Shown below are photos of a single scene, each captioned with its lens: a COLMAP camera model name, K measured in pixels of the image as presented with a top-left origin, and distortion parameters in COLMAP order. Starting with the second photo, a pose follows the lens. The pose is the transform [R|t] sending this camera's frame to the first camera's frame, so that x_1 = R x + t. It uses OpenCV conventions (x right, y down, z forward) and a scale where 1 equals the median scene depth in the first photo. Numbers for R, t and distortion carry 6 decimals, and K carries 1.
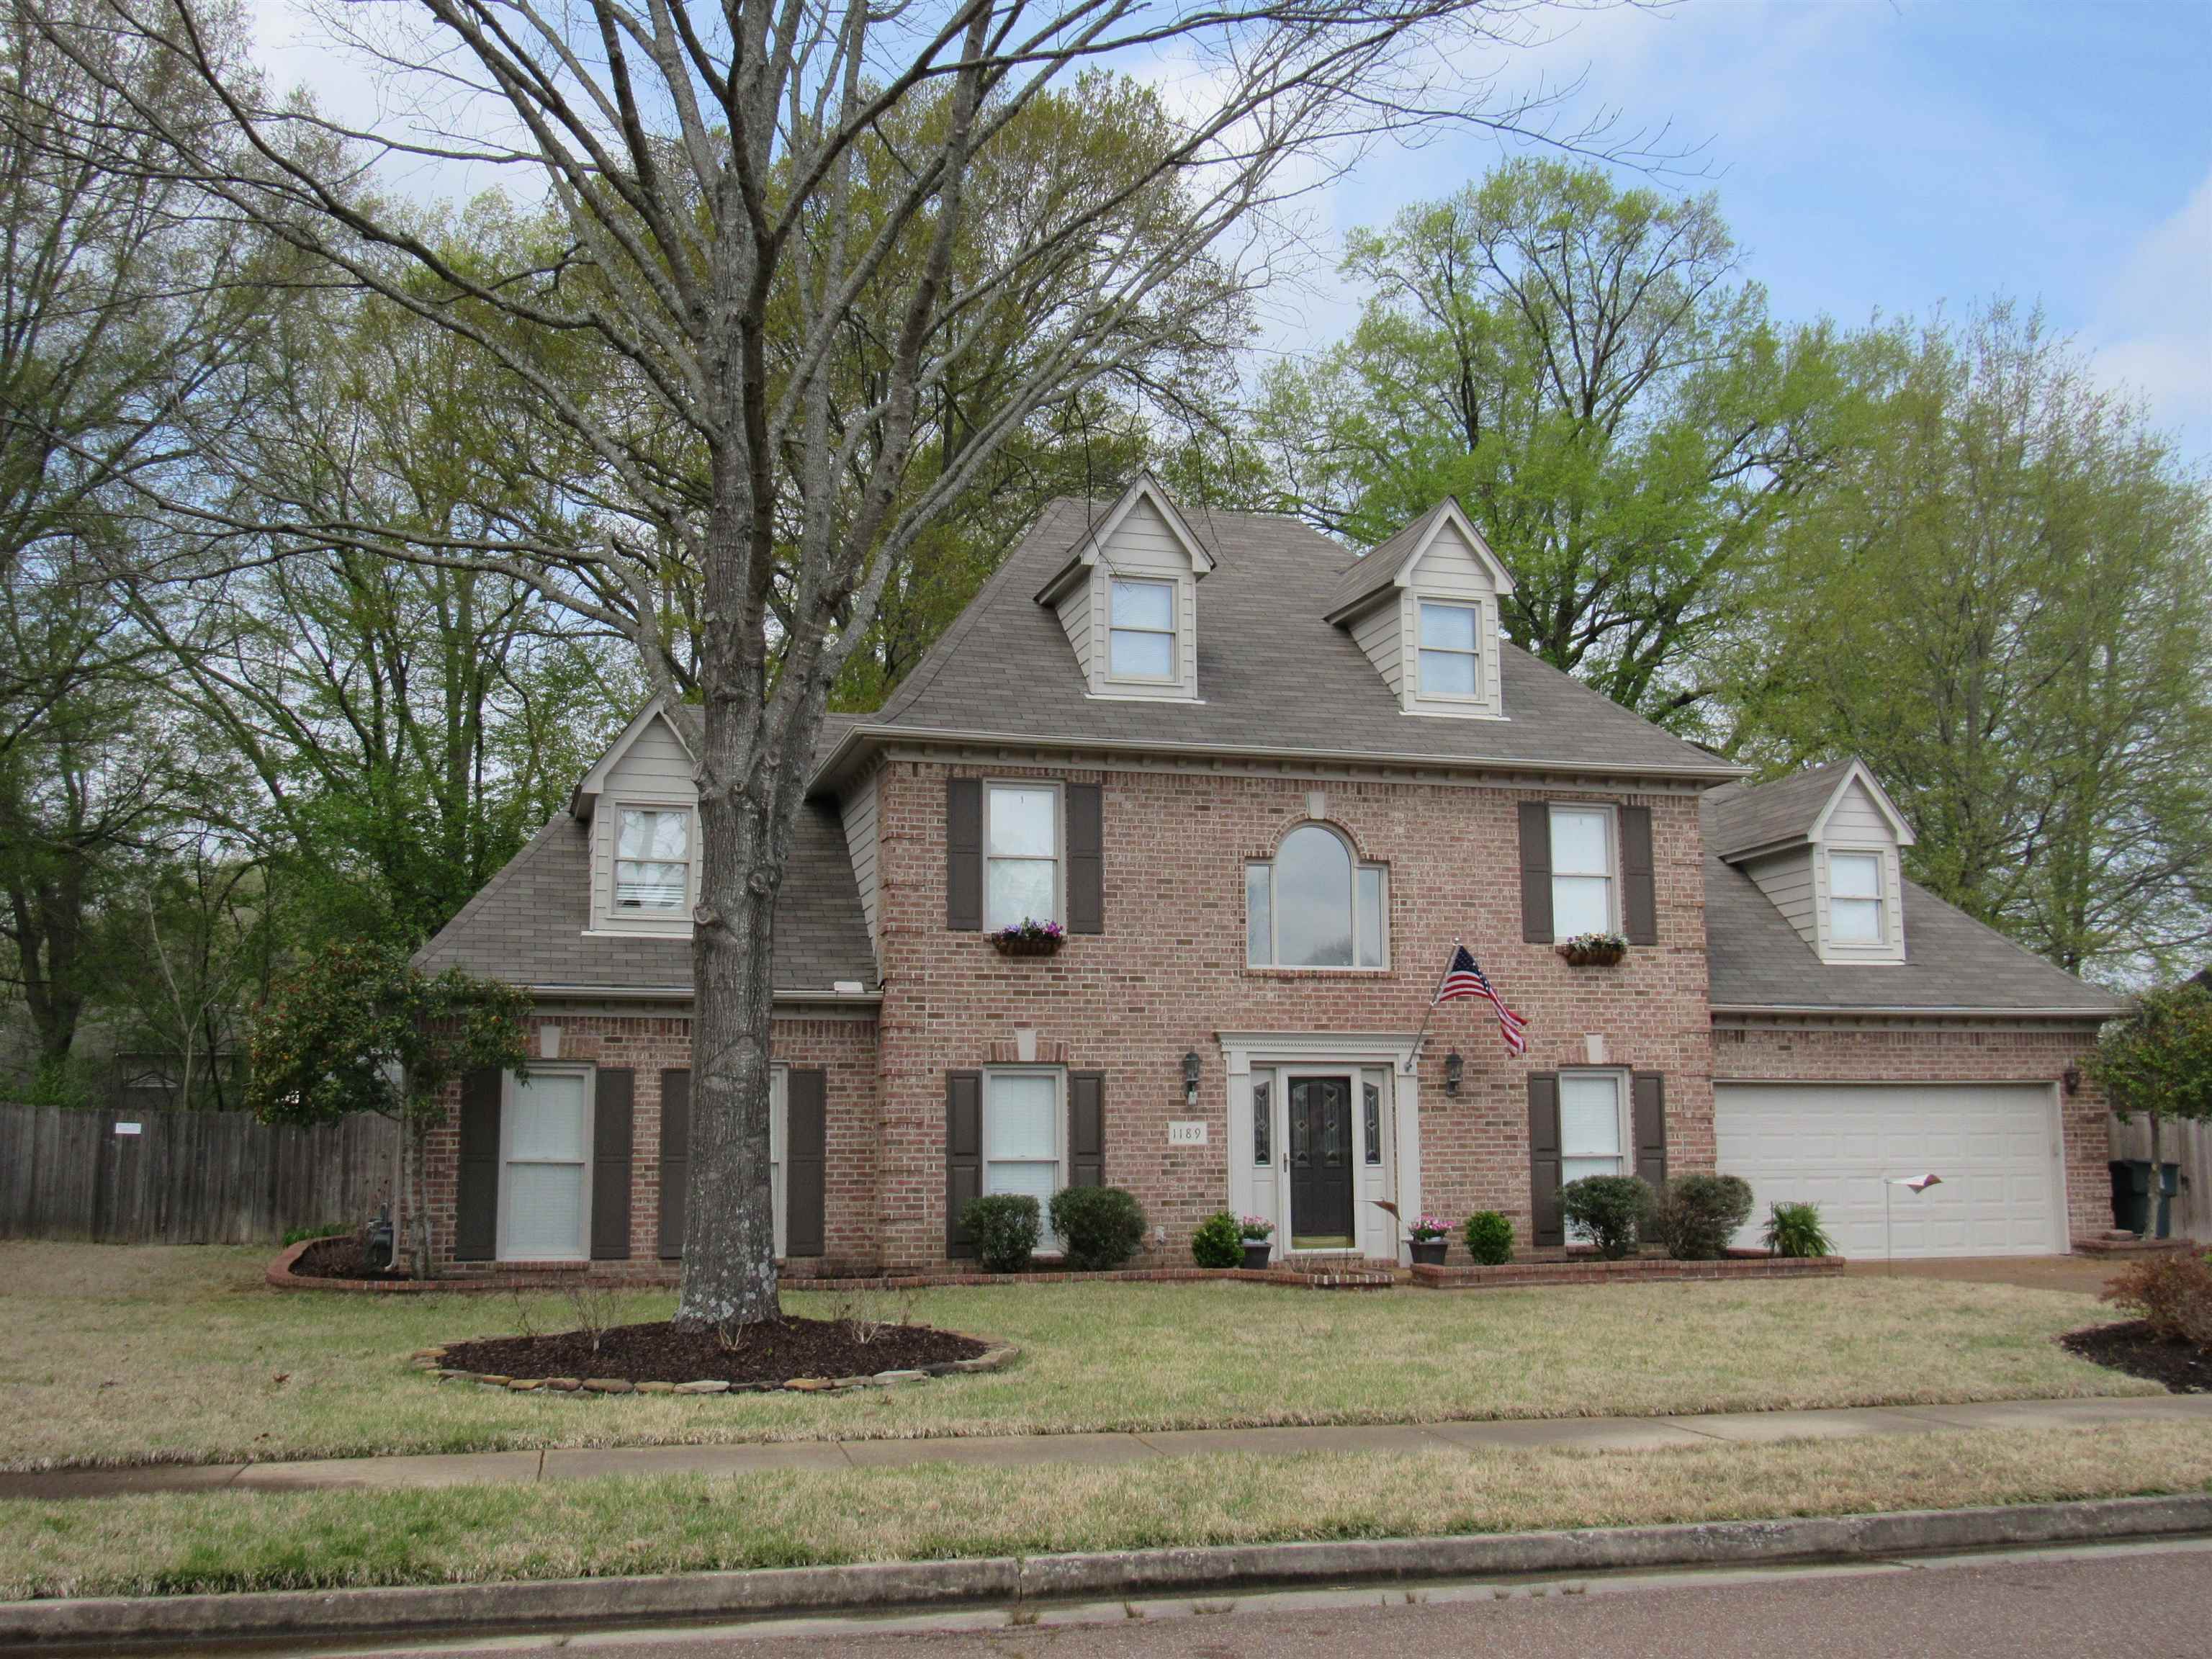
lens RADIAL K [[2185.8, 0, 1105.5], [0, 2185.8, 805.9], [0, 0, 1]] dist [-0.035067, 0.000000]
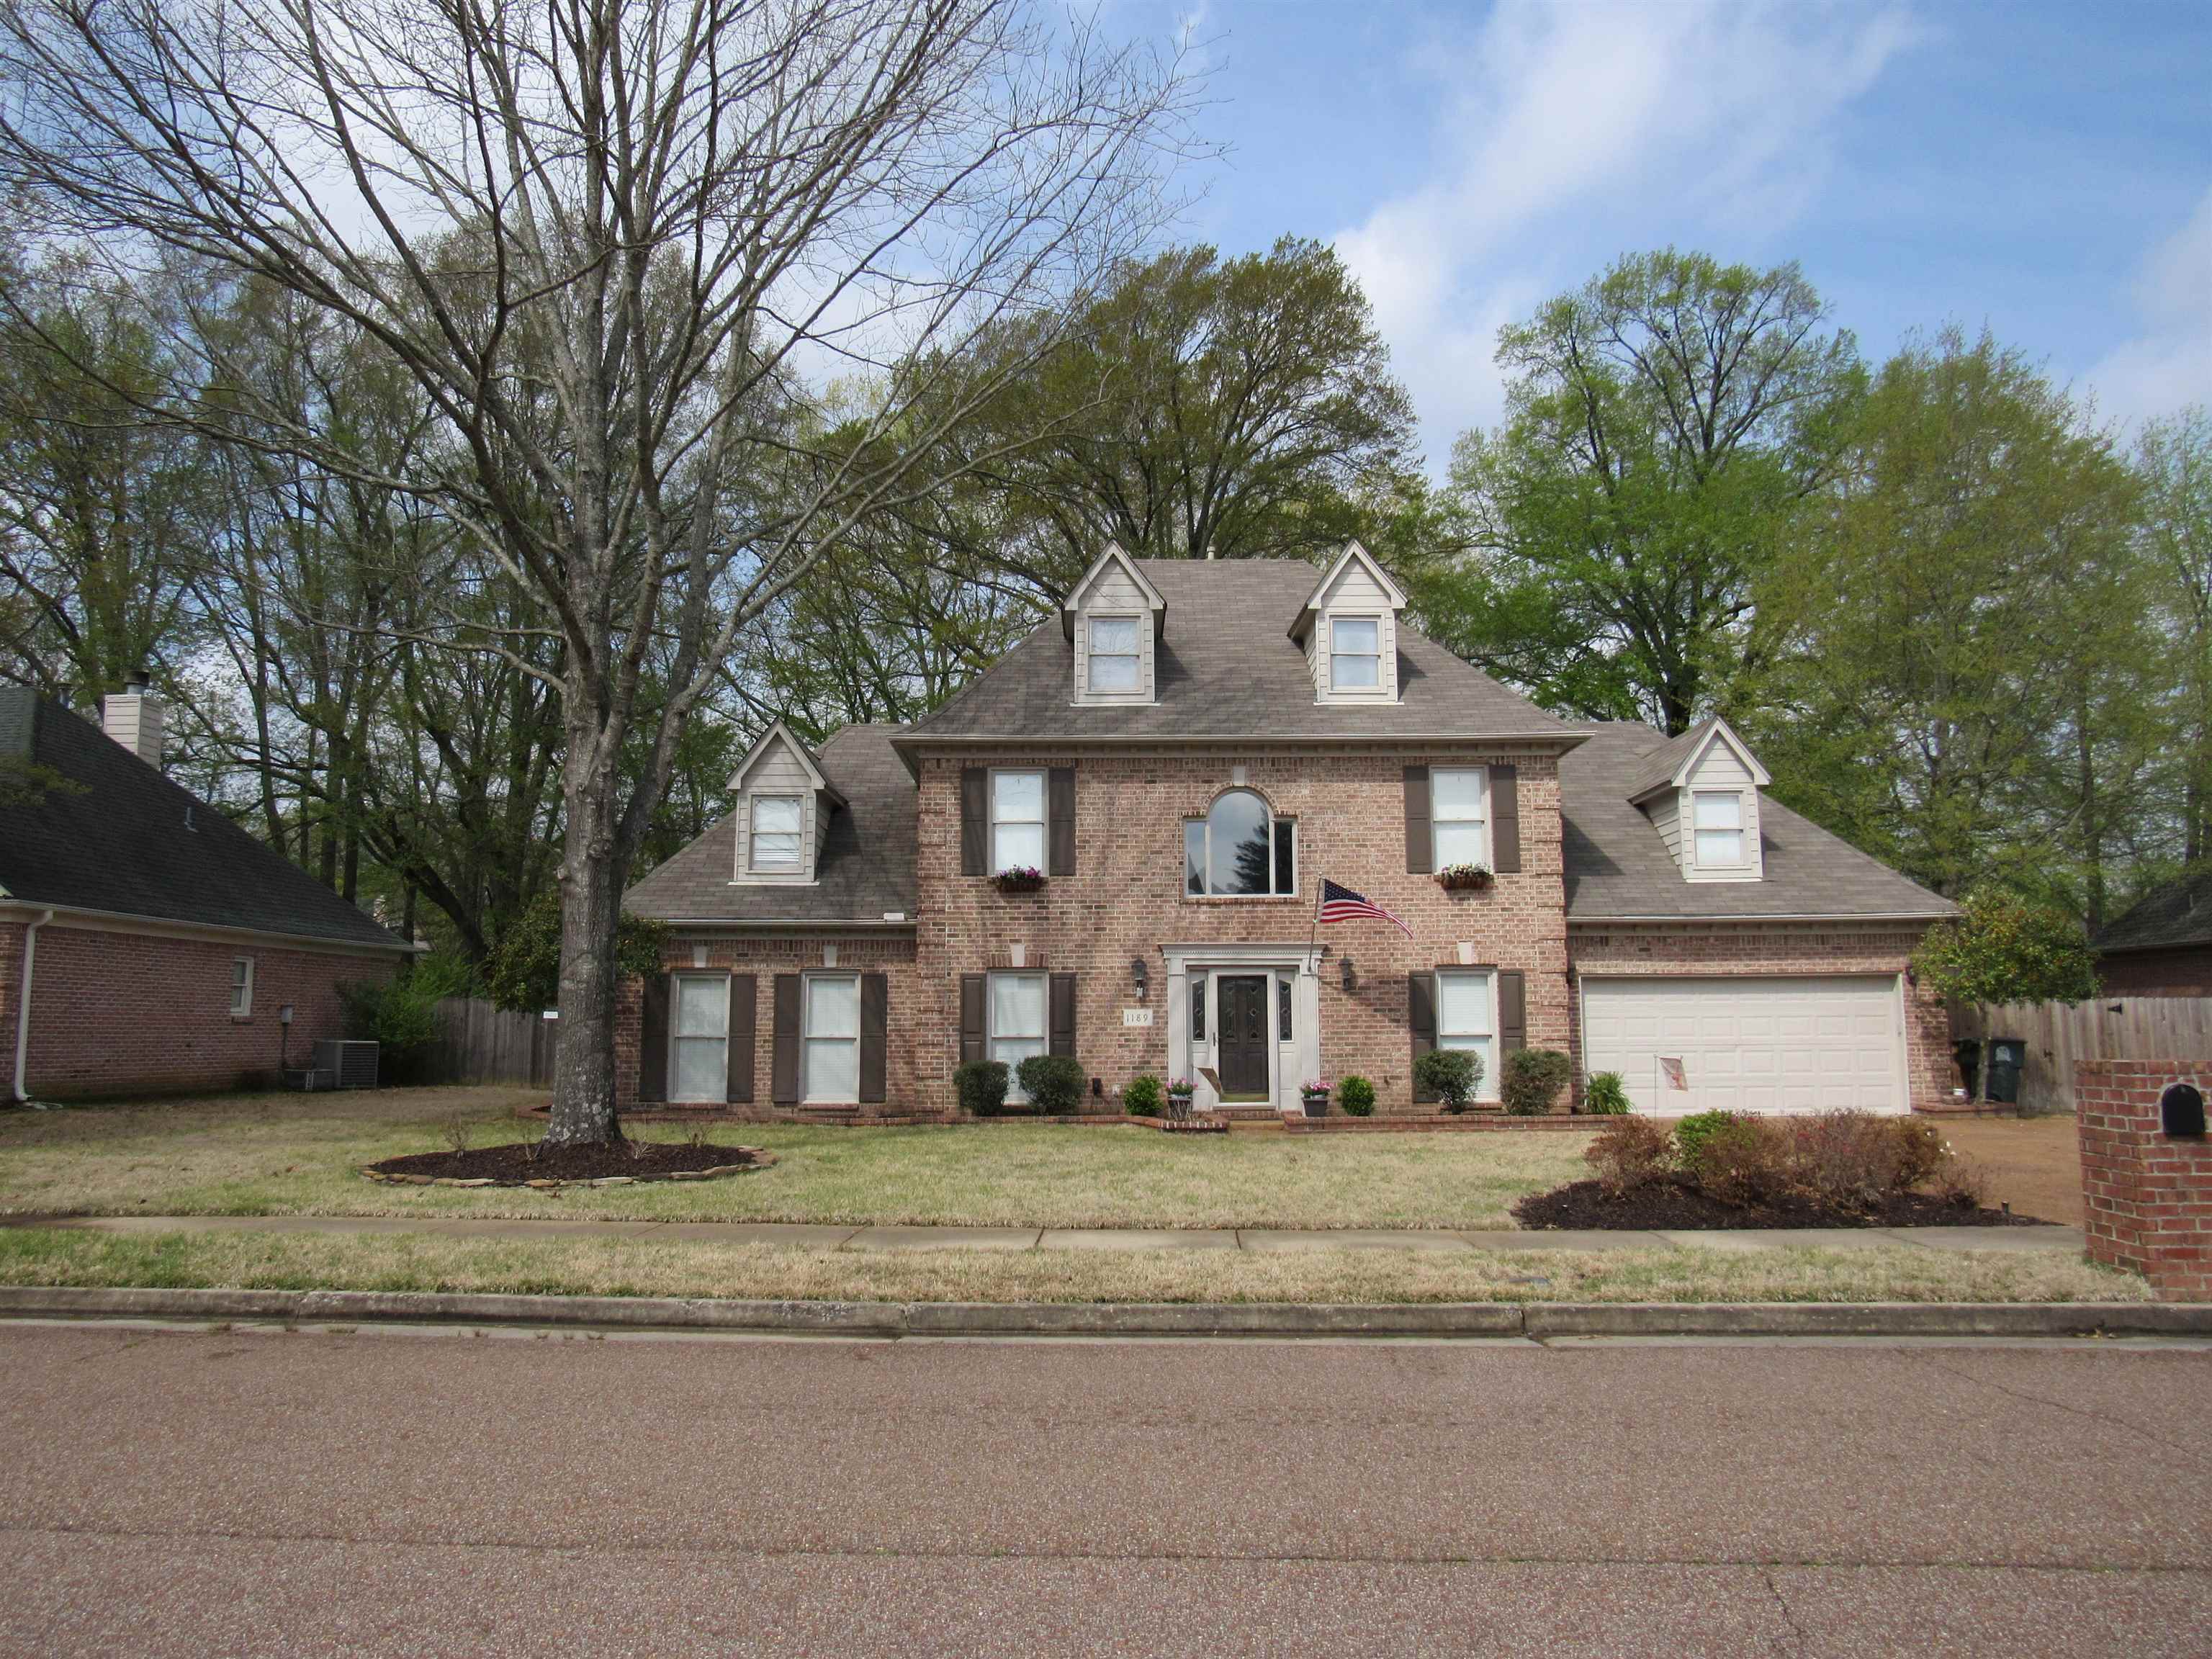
lens RADIAL K [[1576.7, 0, 1107.4], [0, 1576.7, 838.3], [0, 0, 1]] dist [-0.032950, 0.000074]
pose [[0.955809, -0.033162, -0.292112, 0.308900], [0.043835, 0.998586, 0.030067, 0.005582], [0.290702, -0.041543, 0.955911, 0.044216]]
